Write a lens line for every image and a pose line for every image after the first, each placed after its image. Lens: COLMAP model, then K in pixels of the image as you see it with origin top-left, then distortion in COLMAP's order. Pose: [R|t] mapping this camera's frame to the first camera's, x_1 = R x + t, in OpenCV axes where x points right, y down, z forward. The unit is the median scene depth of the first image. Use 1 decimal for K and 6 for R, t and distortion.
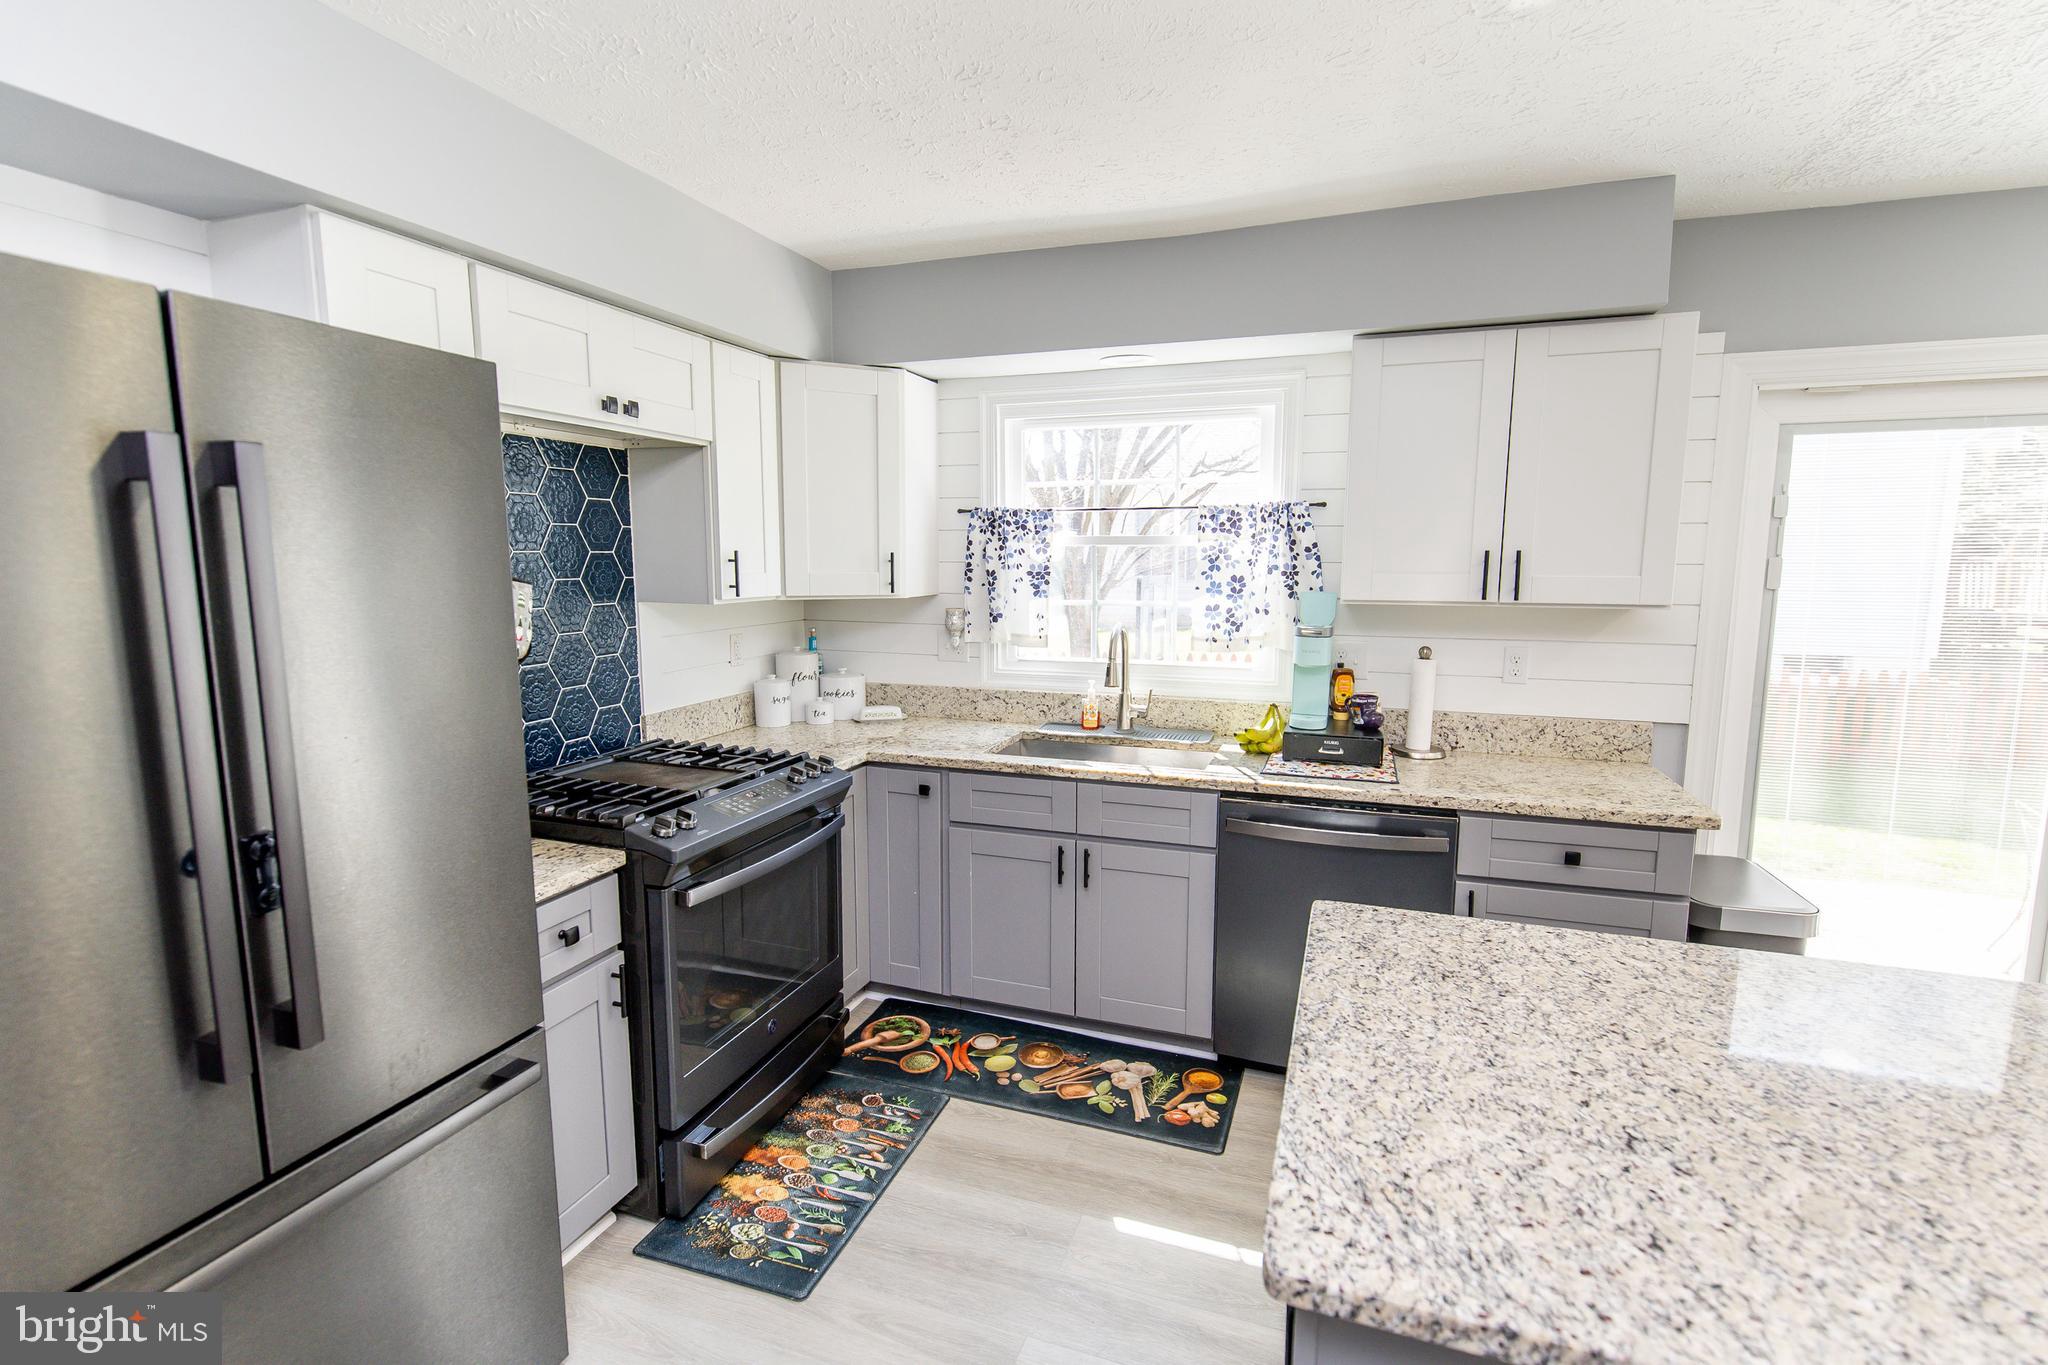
lens RADIAL K [[937.9, 0, 1024.0], [0, 937.9, 682.5], [0, 0, 1]] dist [-0.000915, -0.000066]
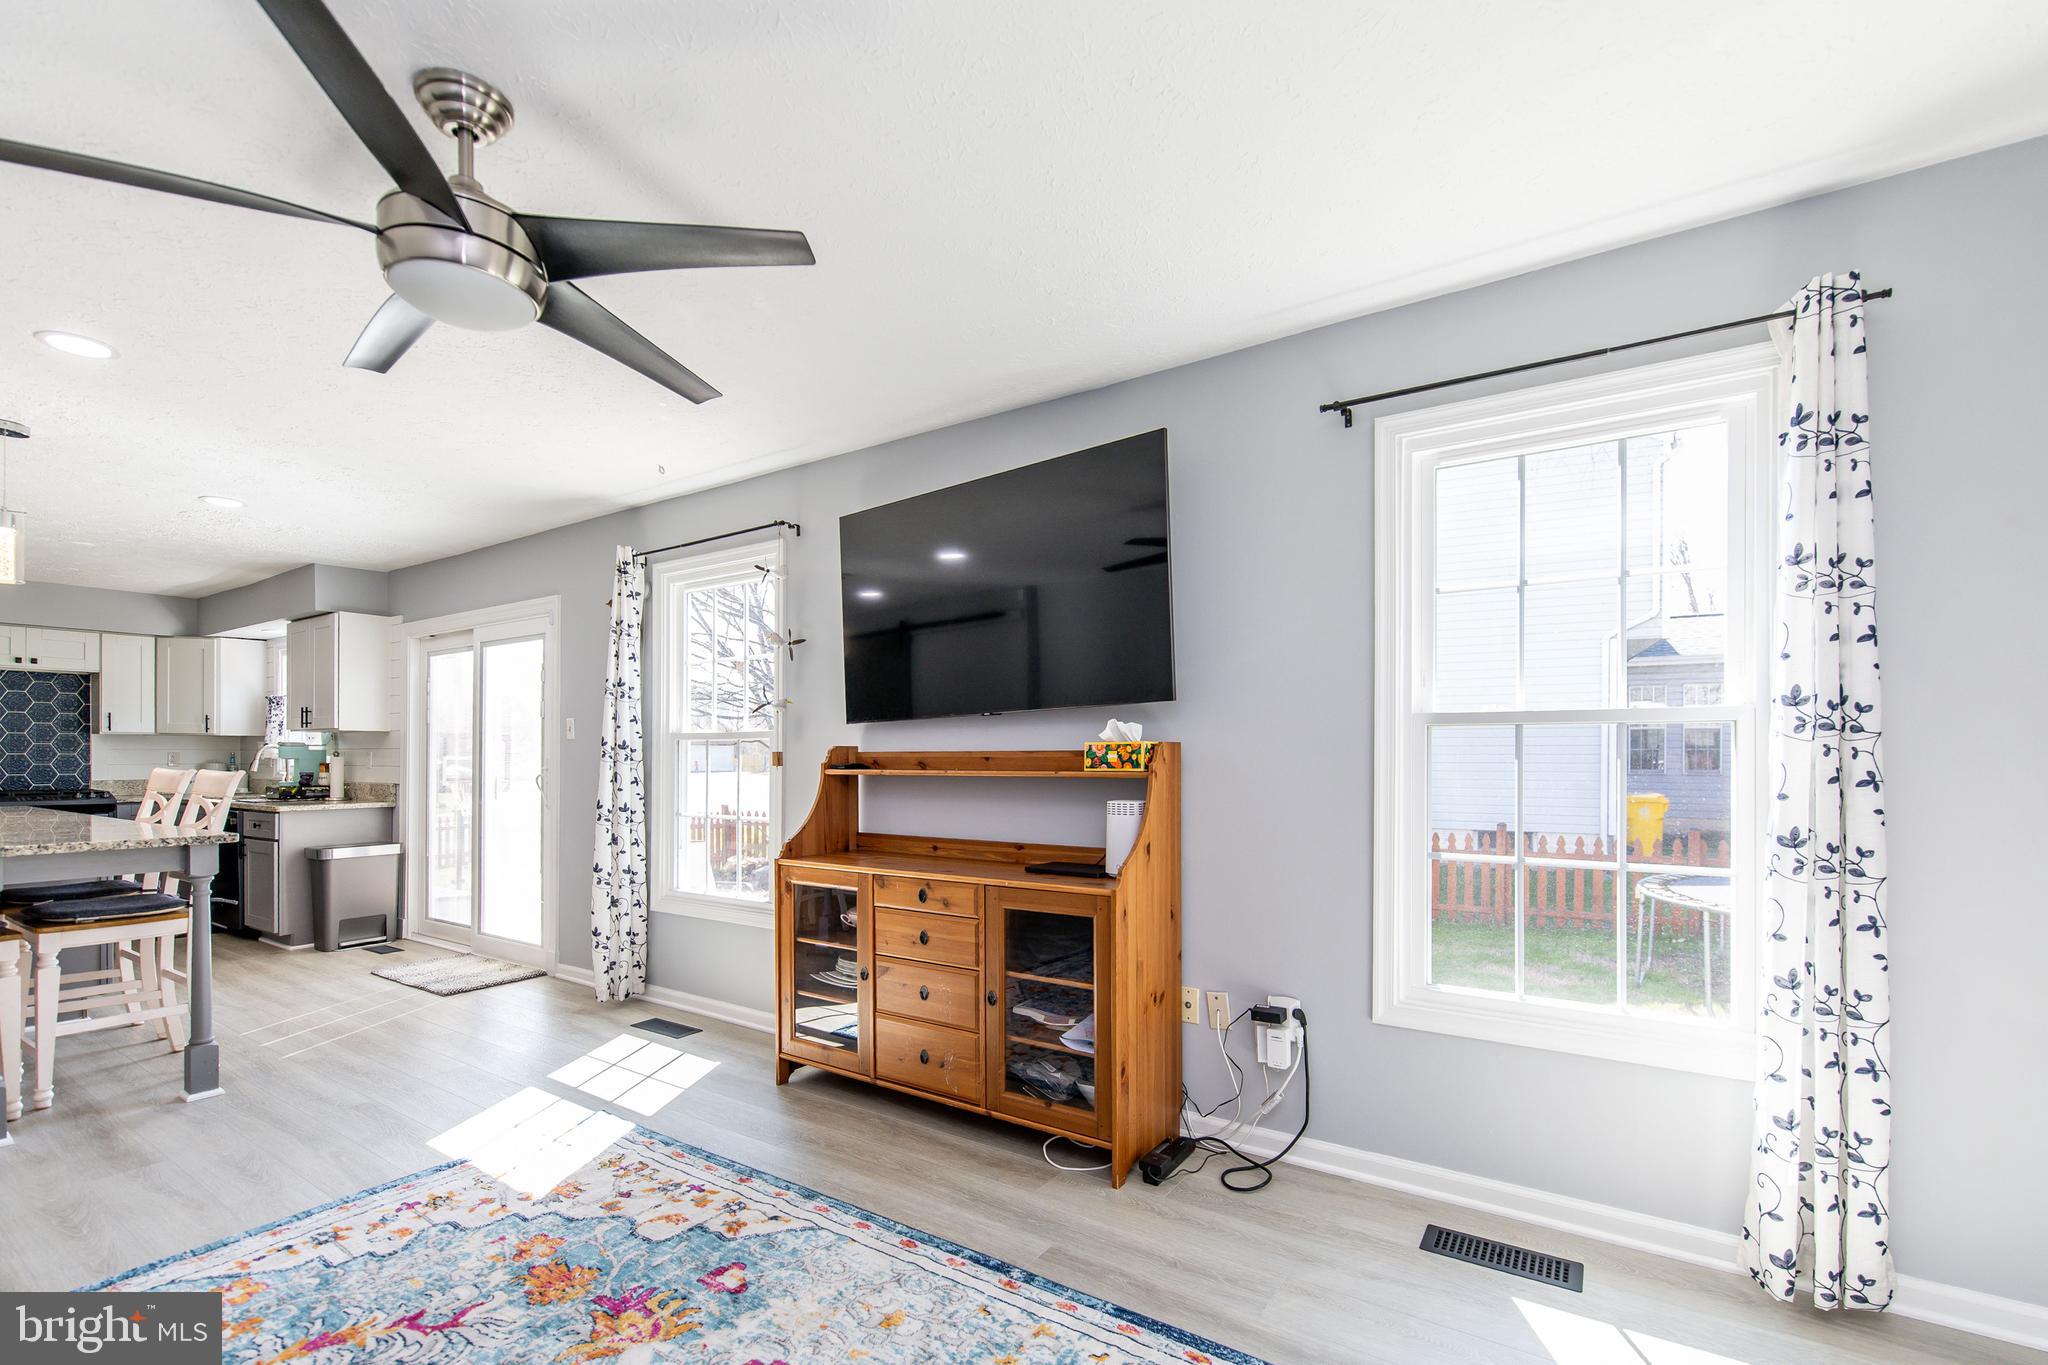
lens RADIAL K [[925.2, 0, 1025.5], [0, 925.2, 754.0], [0, 0, 1]] dist [0.000057, 0.000084]
pose [[0.966335, -0.001445, -0.257281, 2.683431], [-0.033960, 0.990519, -0.133115, 0.215085], [0.255034, 0.137371, 0.957124, -0.731533]]
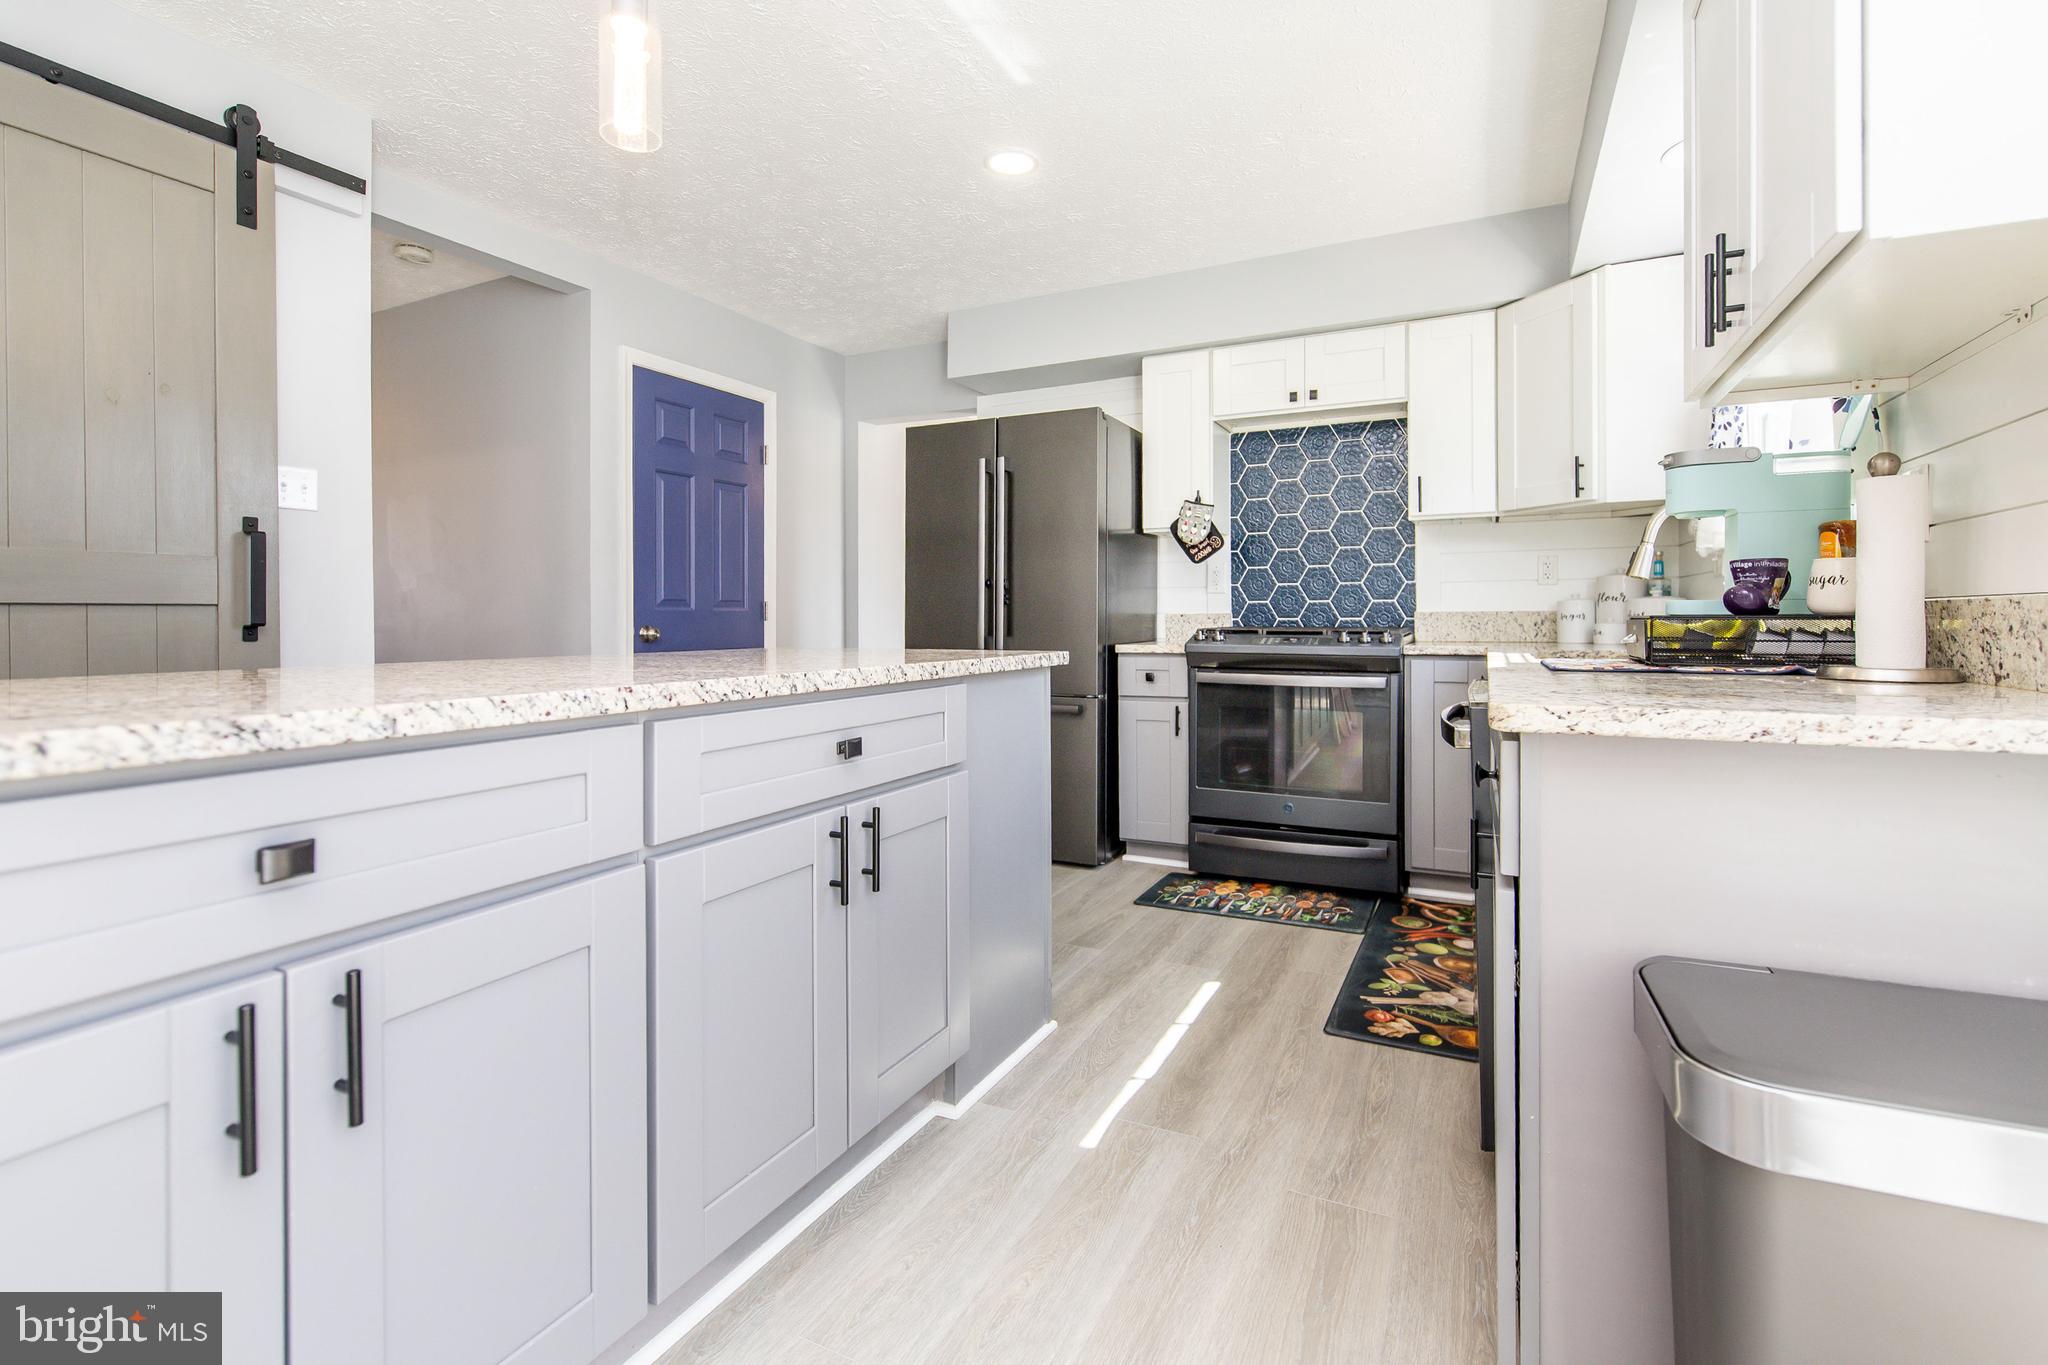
lens RADIAL K [[906.7, 0, 1023.3], [0, 906.7, 627.8], [0, 0, 1]] dist [-0.000757, -0.000140]
pose [[-0.137299, 0.008613, -0.990492, 0.977813], [-0.133780, 0.990639, 0.027158, 0.100981], [0.981454, 0.136237, -0.134862, 0.657158]]
